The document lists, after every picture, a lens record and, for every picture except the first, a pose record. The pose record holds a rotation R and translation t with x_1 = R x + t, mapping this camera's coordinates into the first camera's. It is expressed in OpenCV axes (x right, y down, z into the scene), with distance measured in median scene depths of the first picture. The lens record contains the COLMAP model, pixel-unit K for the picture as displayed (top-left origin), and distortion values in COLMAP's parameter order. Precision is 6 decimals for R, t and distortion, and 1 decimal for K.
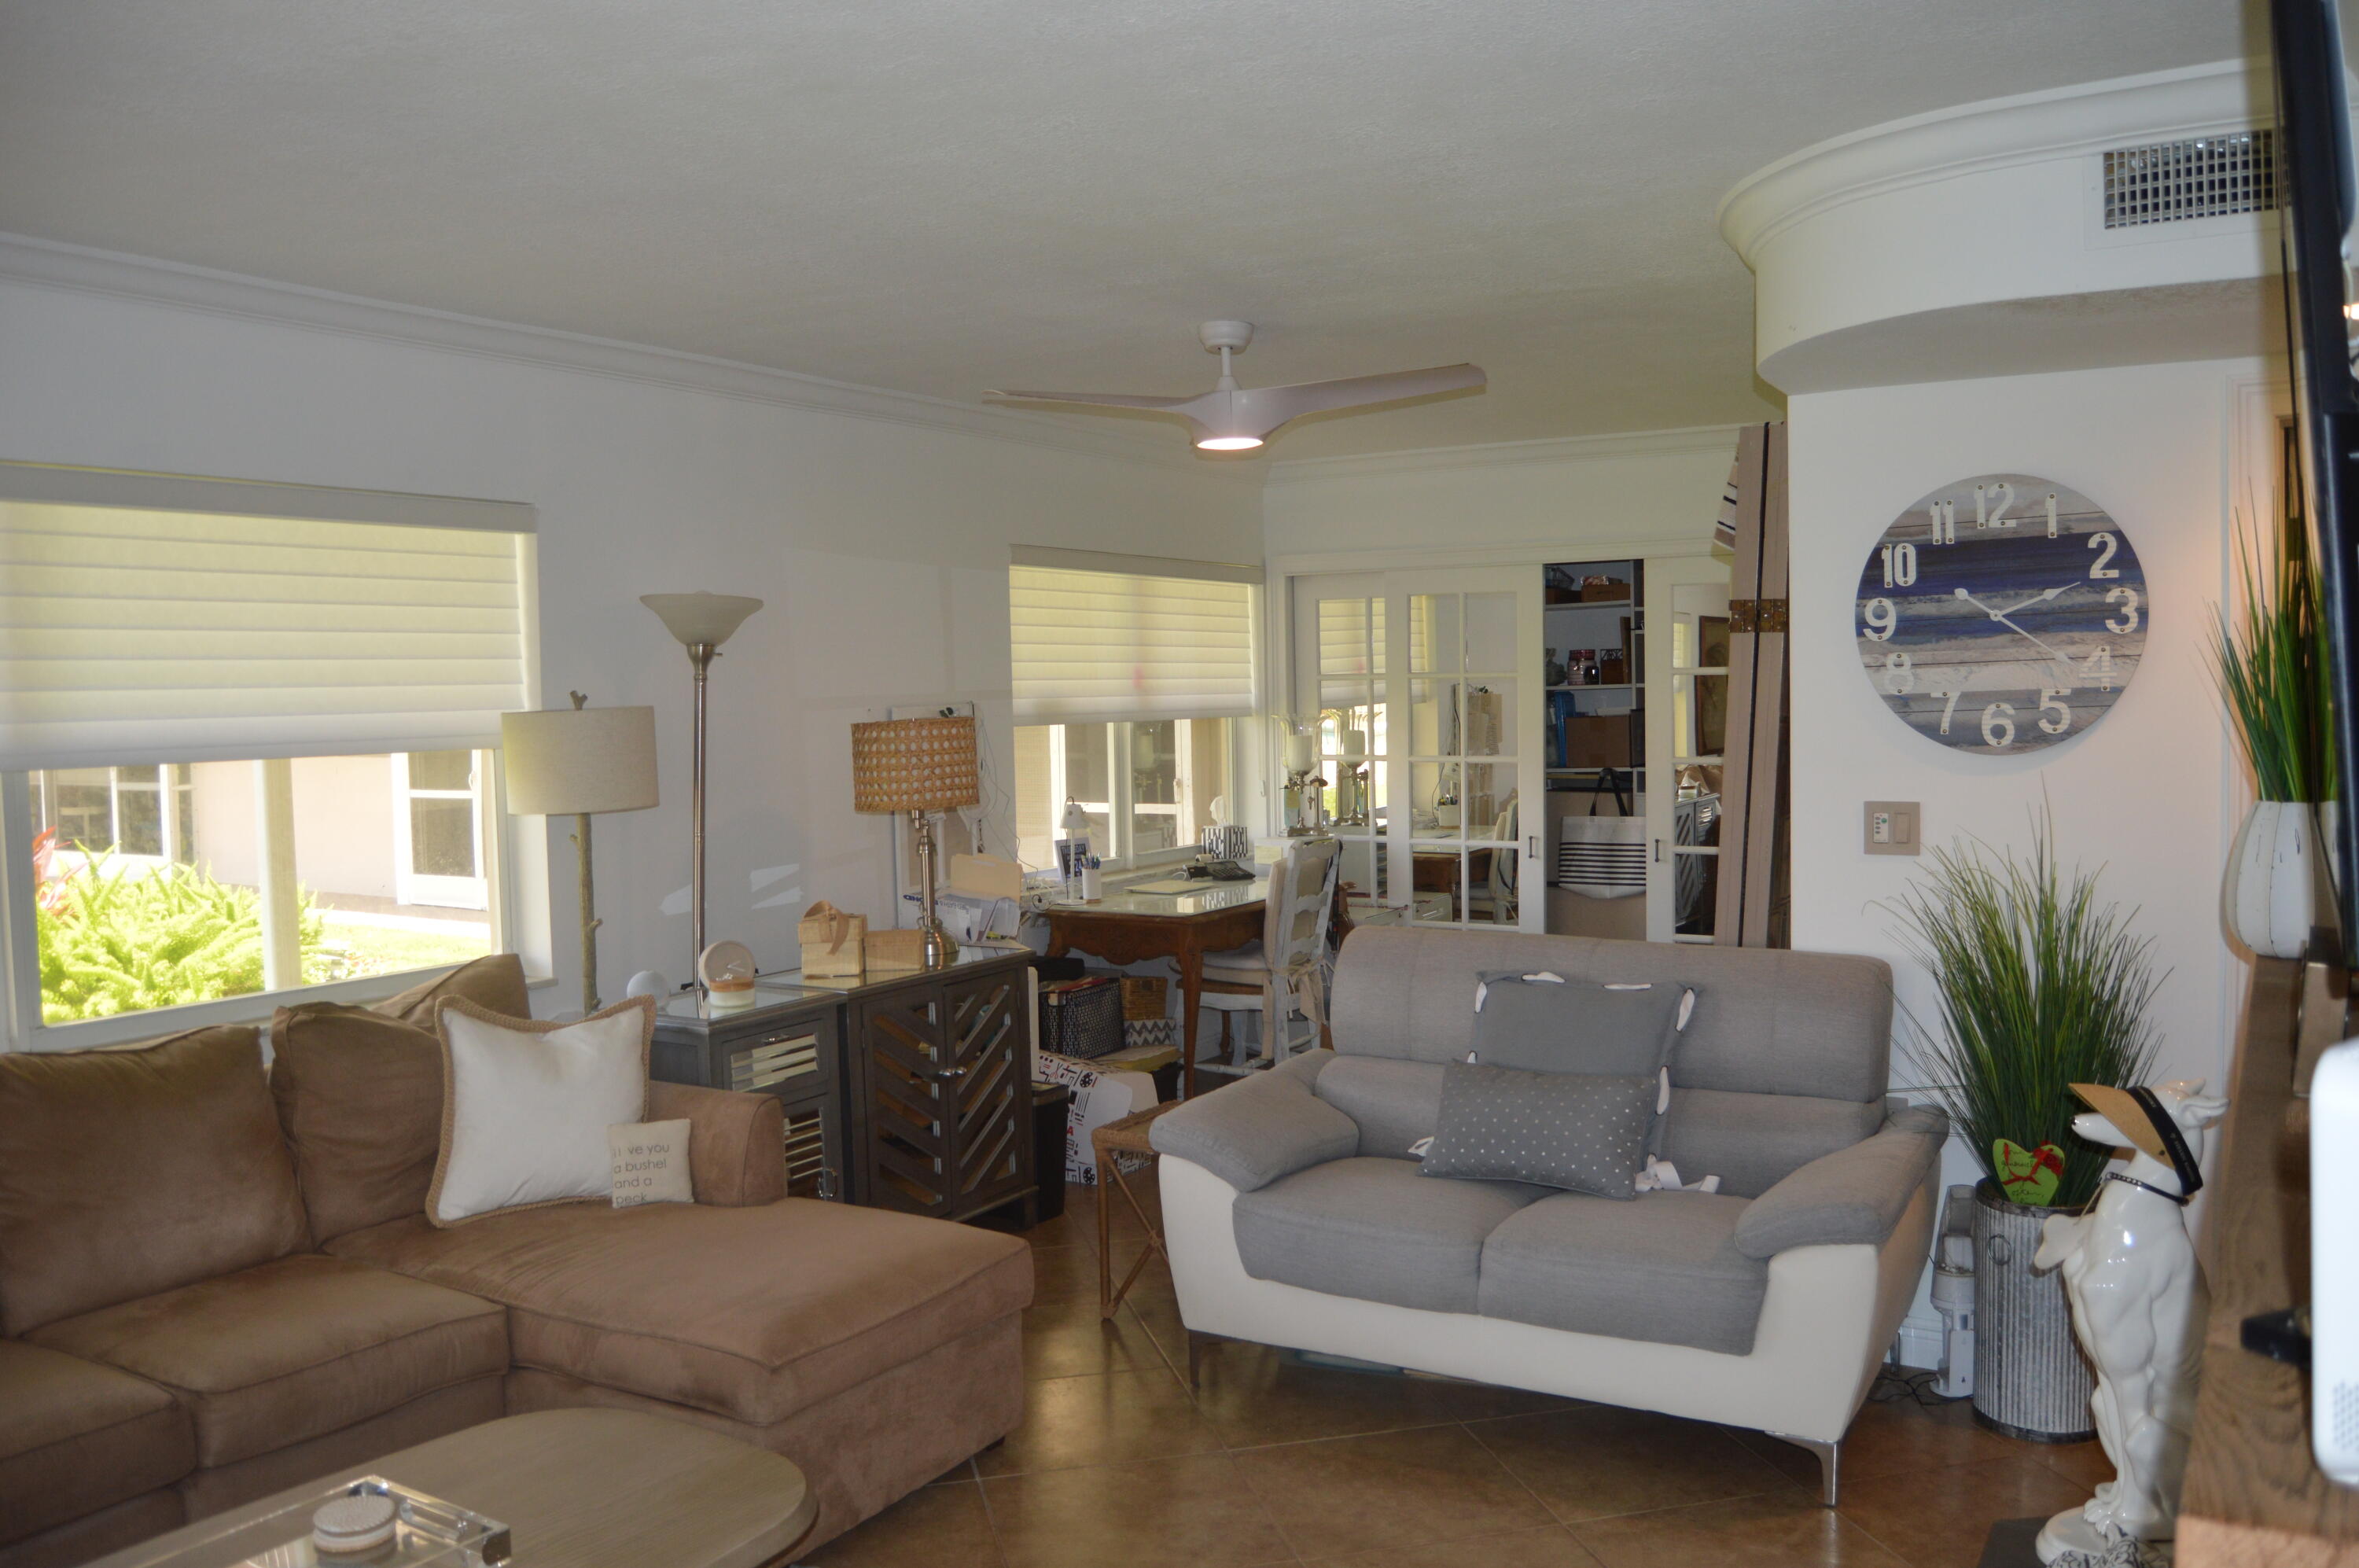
lens RADIAL K [[1871.7, 0, 1195.8], [0, 1871.7, 787.6], [0, 0, 1]] dist [-0.096088, 0.040764]
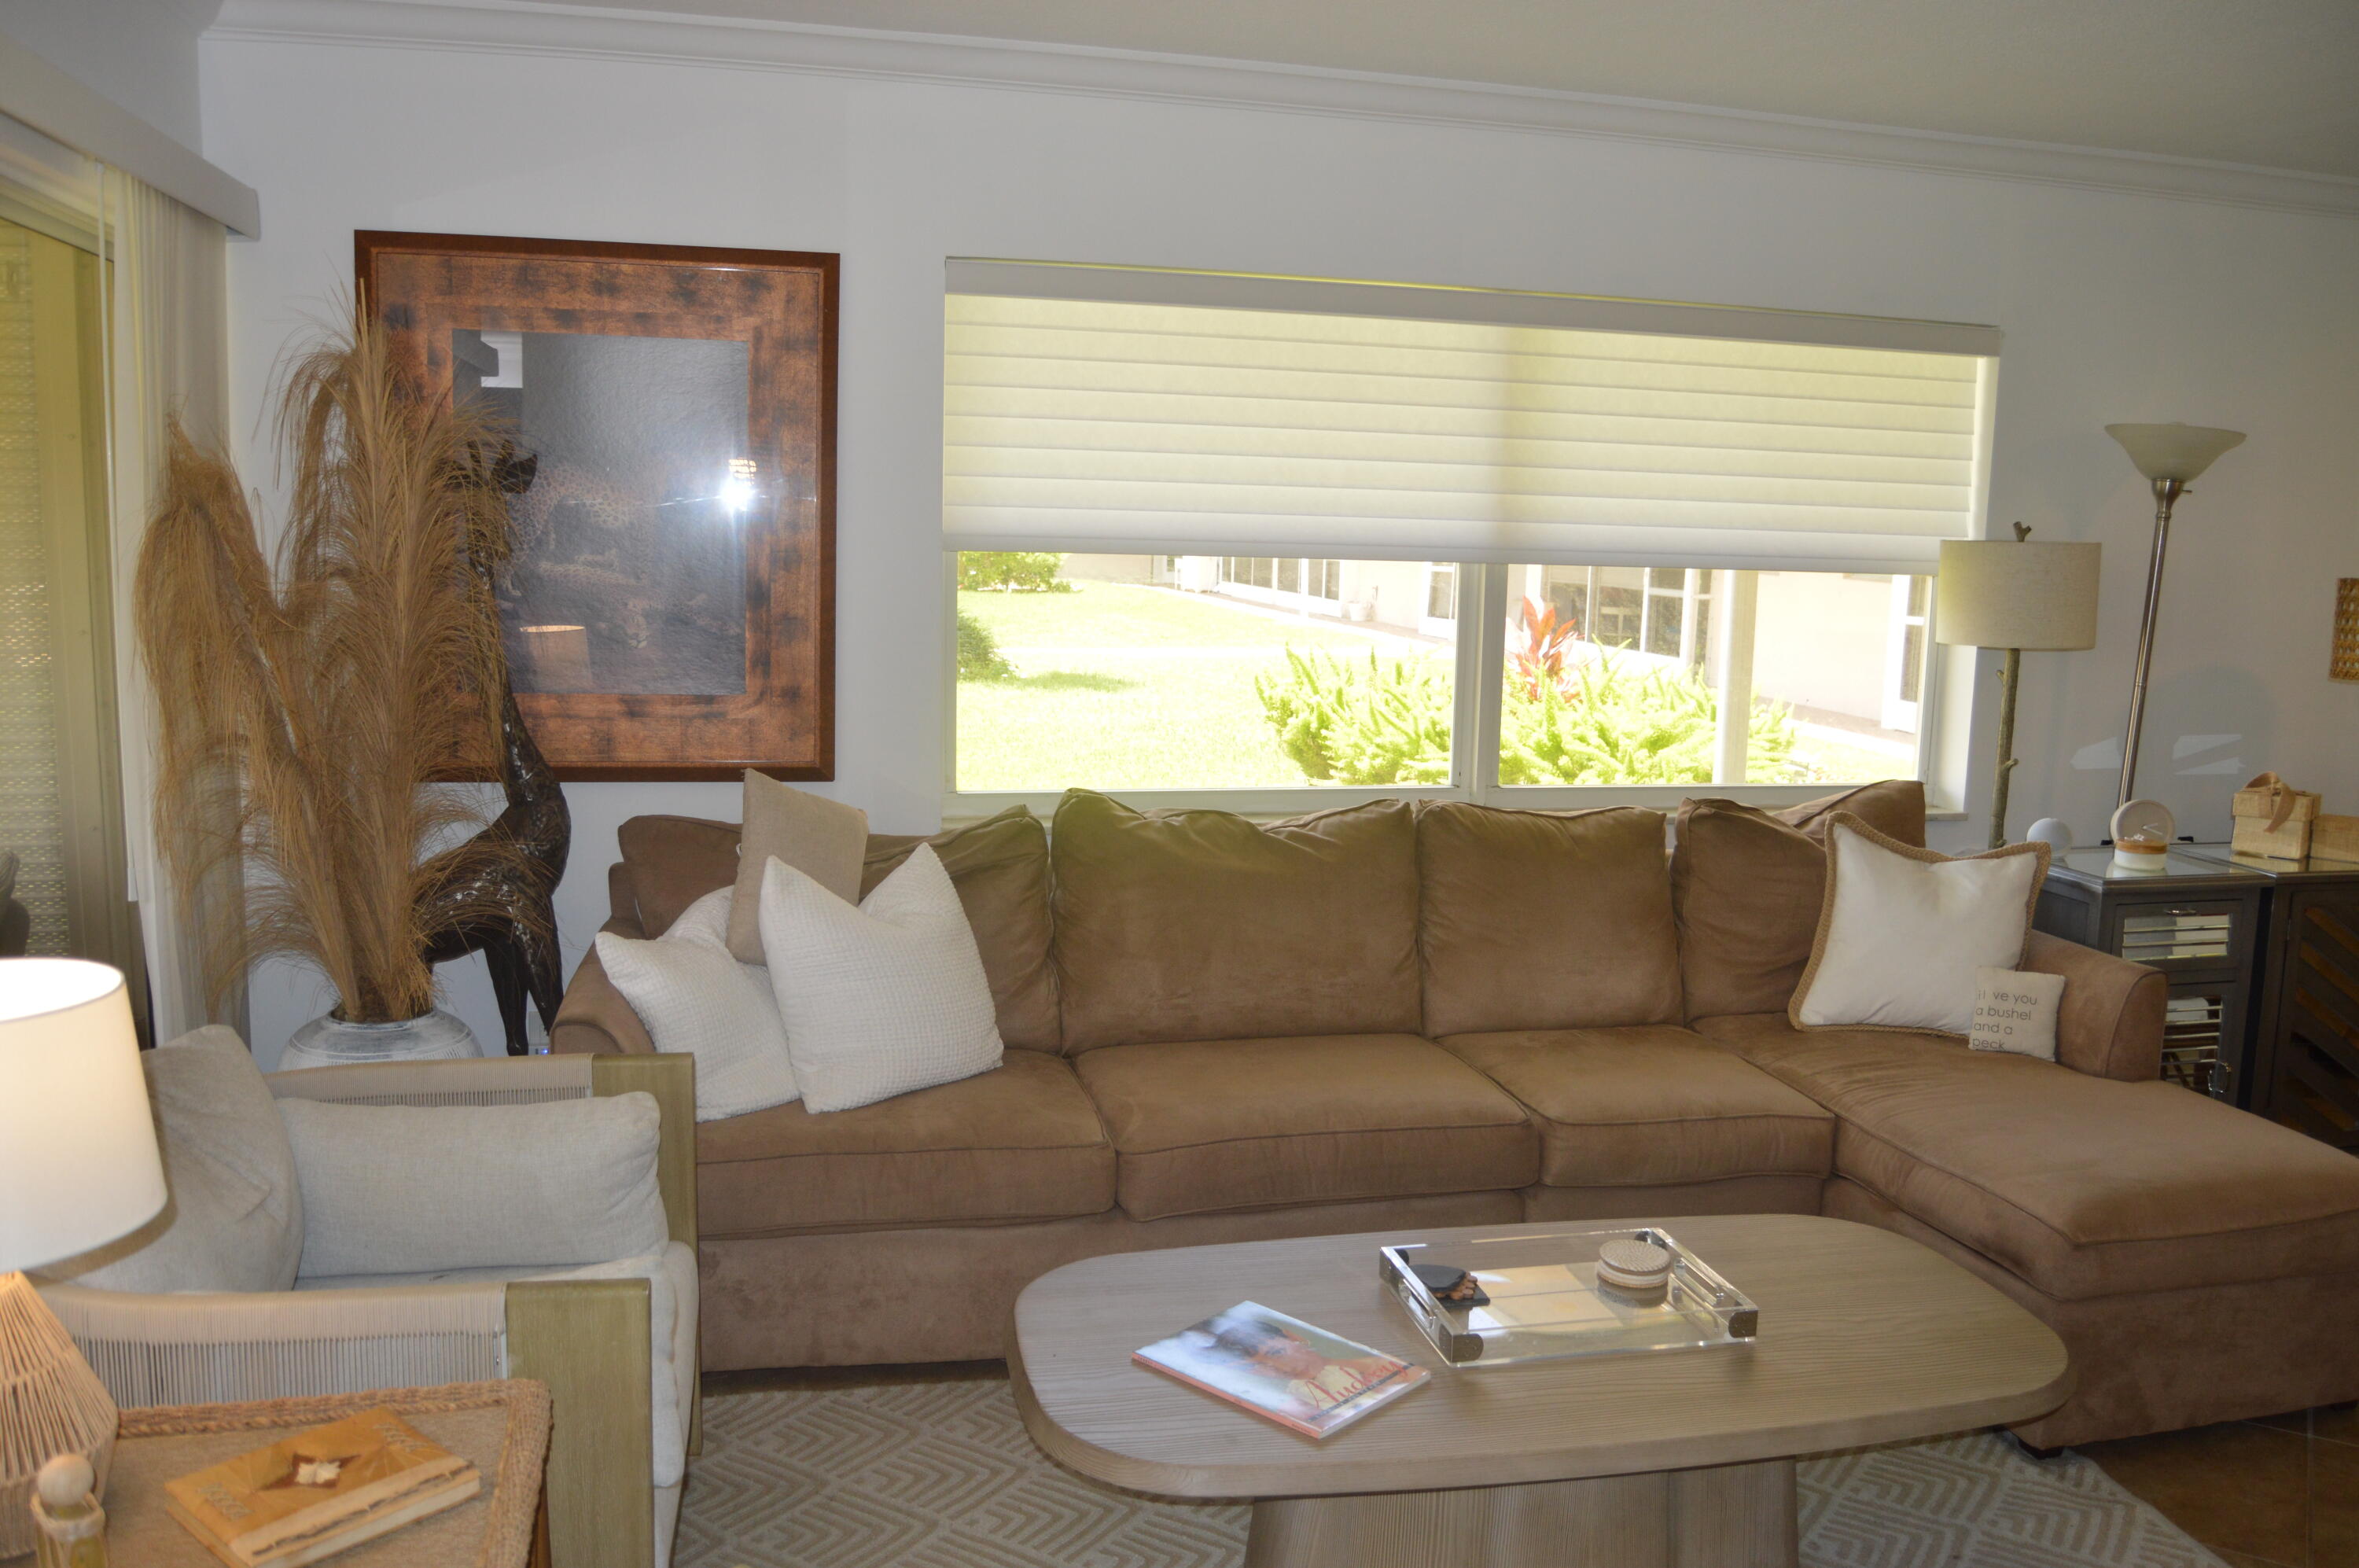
lens RADIAL K [[1871.7, 0, 1195.8], [0, 1871.7, 787.6], [0, 0, 1]] dist [-0.096088, 0.040764]
pose [[0.706230, 0.142294, -0.693535, 0.041521], [-0.078751, 0.989304, 0.122786, 0.001073], [0.703589, -0.032098, 0.709882, 0.011585]]
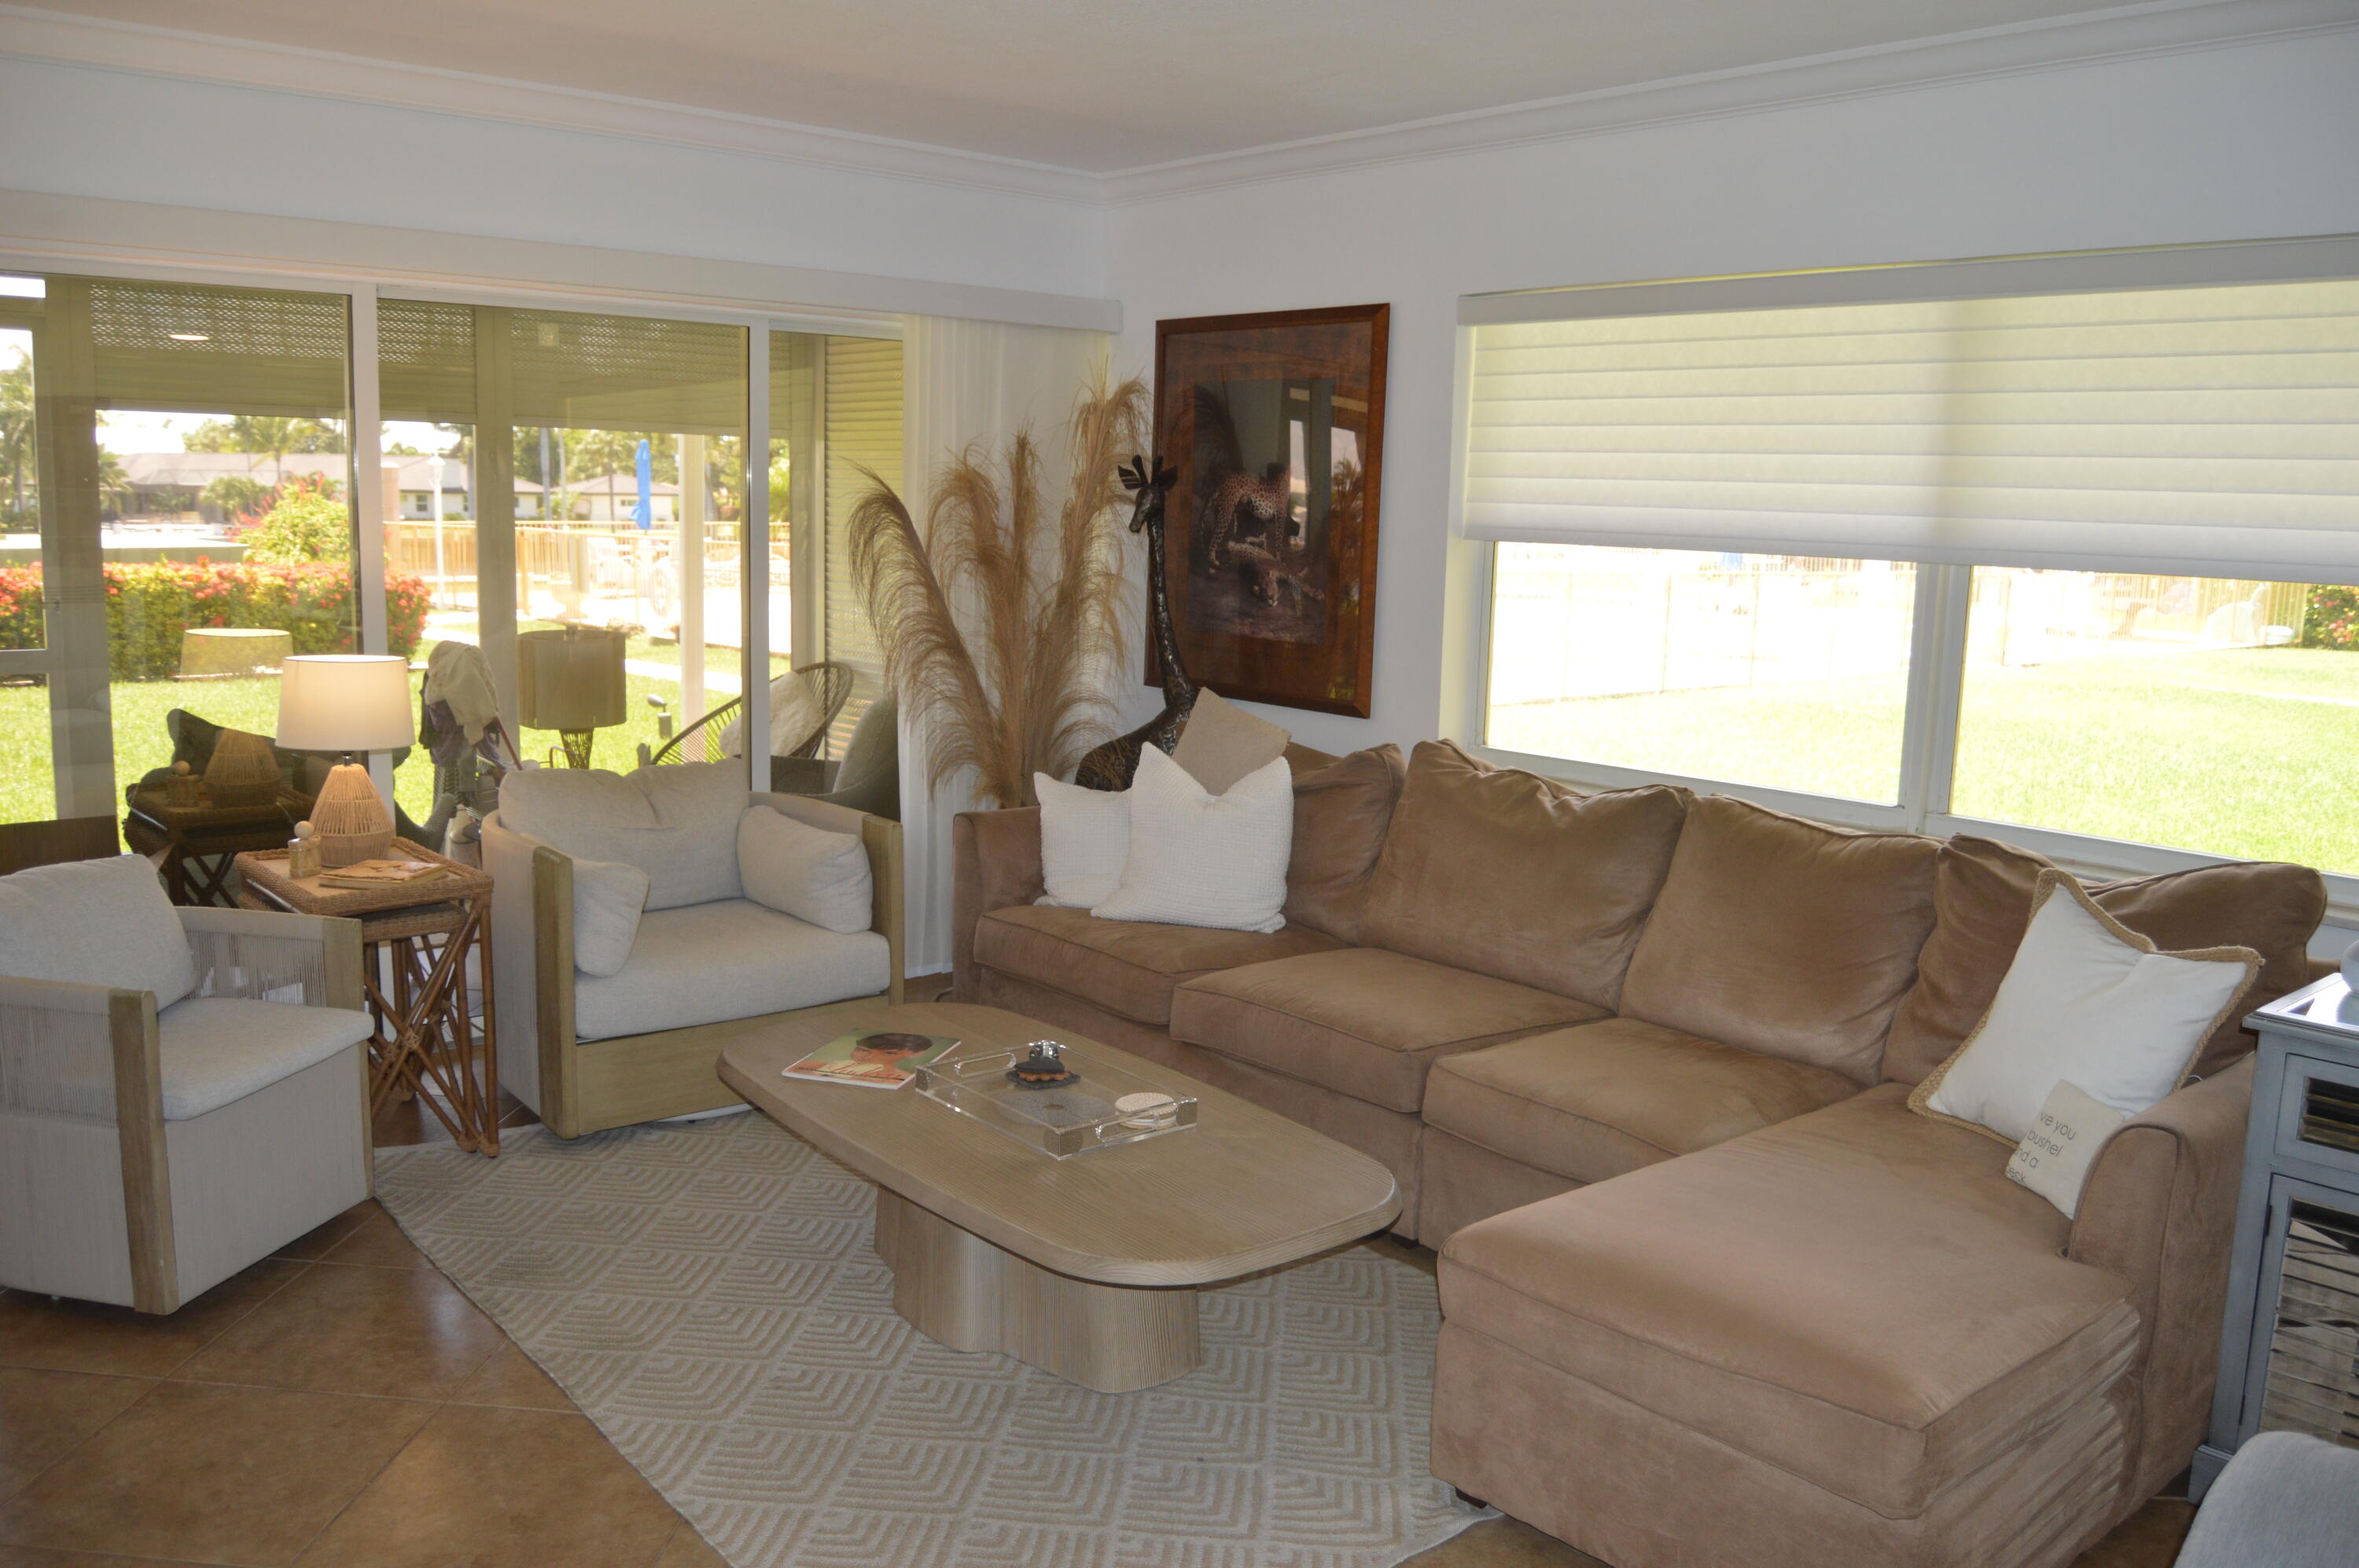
lens RADIAL K [[1871.7, 0, 1195.8], [0, 1871.7, 787.6], [0, 0, 1]] dist [-0.096088, 0.040764]
pose [[-0.304174, 0.156229, -0.939718, 0.359086], [-0.070815, 0.980023, 0.185852, -0.036069], [0.949981, 0.123077, -0.287034, 0.664737]]
